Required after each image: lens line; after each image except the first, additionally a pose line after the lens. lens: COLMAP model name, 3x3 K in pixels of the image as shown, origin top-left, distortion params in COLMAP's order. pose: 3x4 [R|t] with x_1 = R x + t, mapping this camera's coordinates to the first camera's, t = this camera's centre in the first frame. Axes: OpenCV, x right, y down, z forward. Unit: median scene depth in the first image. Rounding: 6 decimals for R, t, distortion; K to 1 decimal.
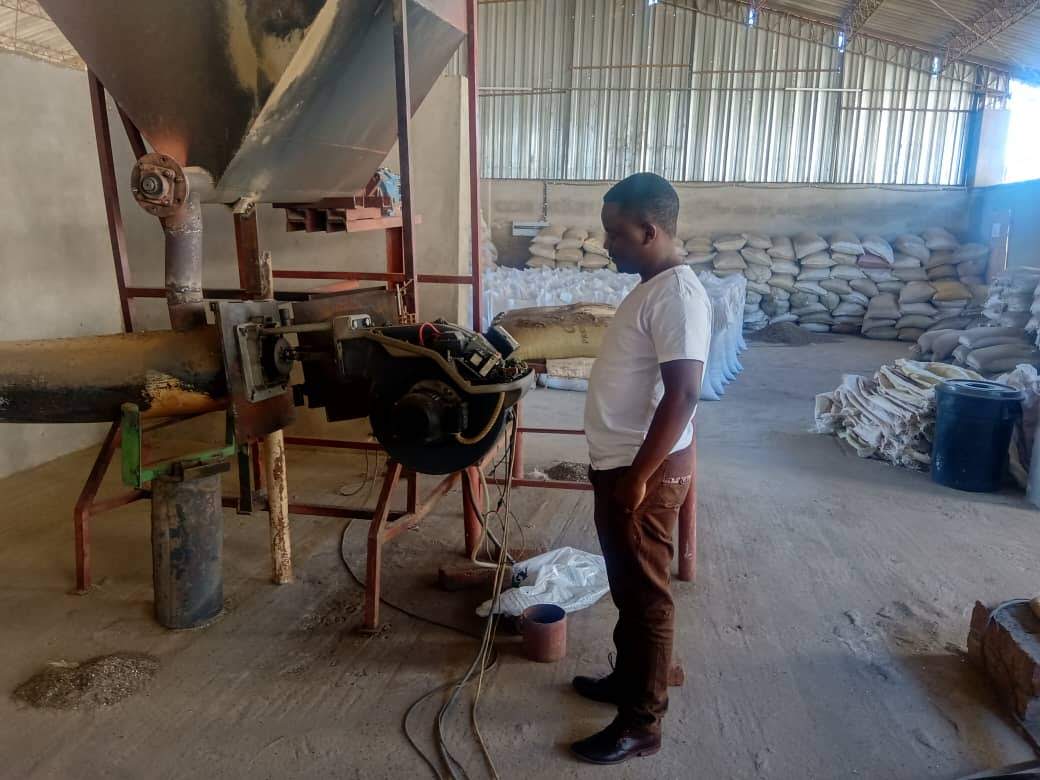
lens RADIAL K [[797.8, 0, 519.8], [0, 797.8, 388.7], [0, 0, 1]] dist [0.056460, -0.098302]
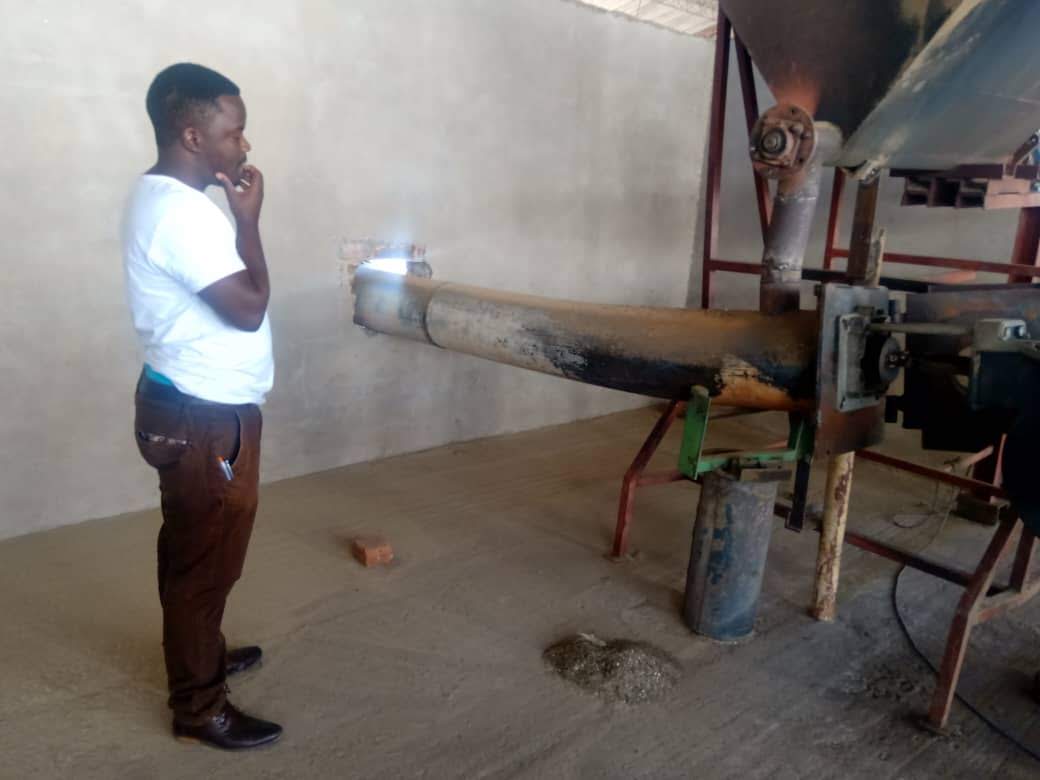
lens RADIAL K [[797.8, 0, 516.9], [0, 797.8, 398.8], [0, 0, 1]] dist [0.056460, -0.098302]
pose [[0.791483, 0.179117, -0.584356, -0.102425], [-0.157091, 0.983591, 0.088717, -0.014143], [0.590658, 0.021579, 0.806634, 0.125156]]
